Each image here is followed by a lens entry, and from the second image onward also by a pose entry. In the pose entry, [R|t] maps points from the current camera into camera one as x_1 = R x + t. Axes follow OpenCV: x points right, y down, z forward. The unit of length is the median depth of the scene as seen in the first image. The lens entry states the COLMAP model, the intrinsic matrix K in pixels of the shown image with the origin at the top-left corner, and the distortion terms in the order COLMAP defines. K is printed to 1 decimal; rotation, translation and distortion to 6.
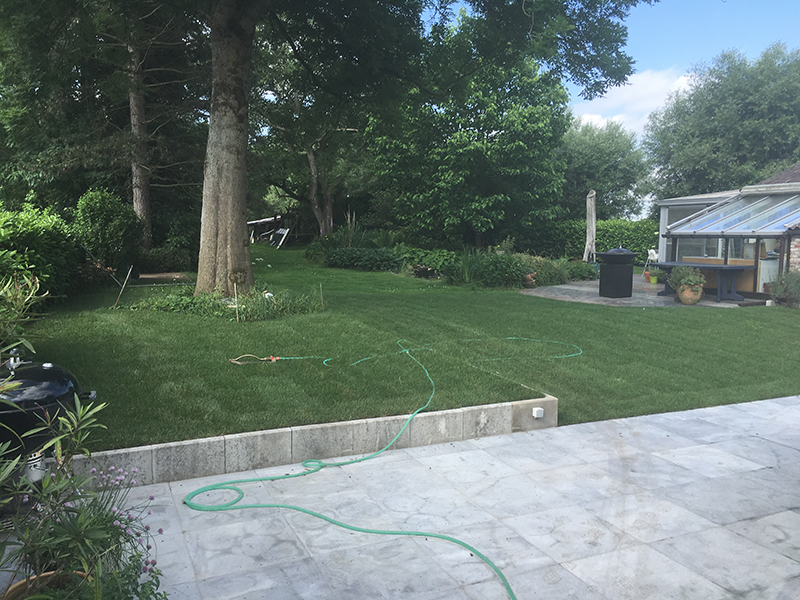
lens RADIAL K [[673.9, 0, 414.3], [0, 673.9, 303.9], [0, 0, 1]] dist [0.082132, -0.100172]
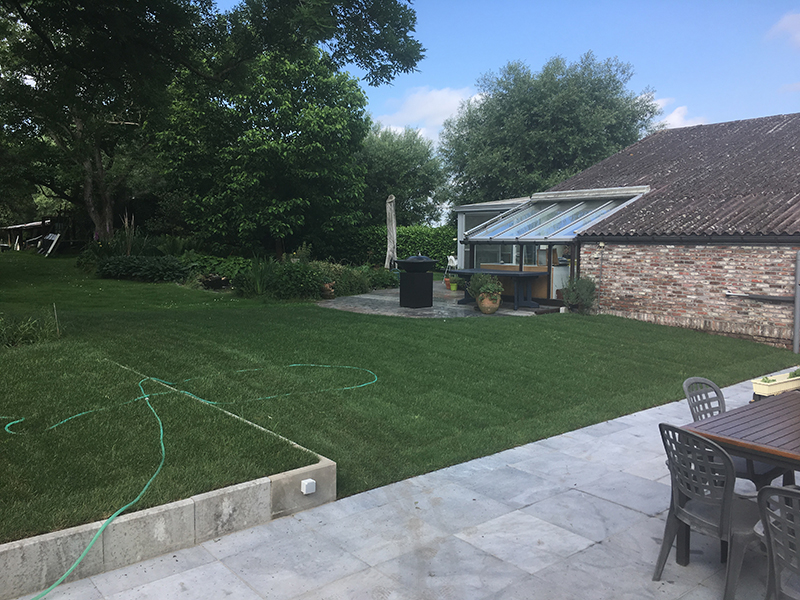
lens RADIAL K [[673.9, 0, 414.3], [0, 673.9, 303.9], [0, 0, 1]] dist [0.082132, -0.100172]
pose [[0.961119, -0.029253, 0.274580, 0.038669], [0.031611, 0.999492, -0.004164, -0.011476], [-0.274318, 0.012682, 0.961555, 0.104878]]
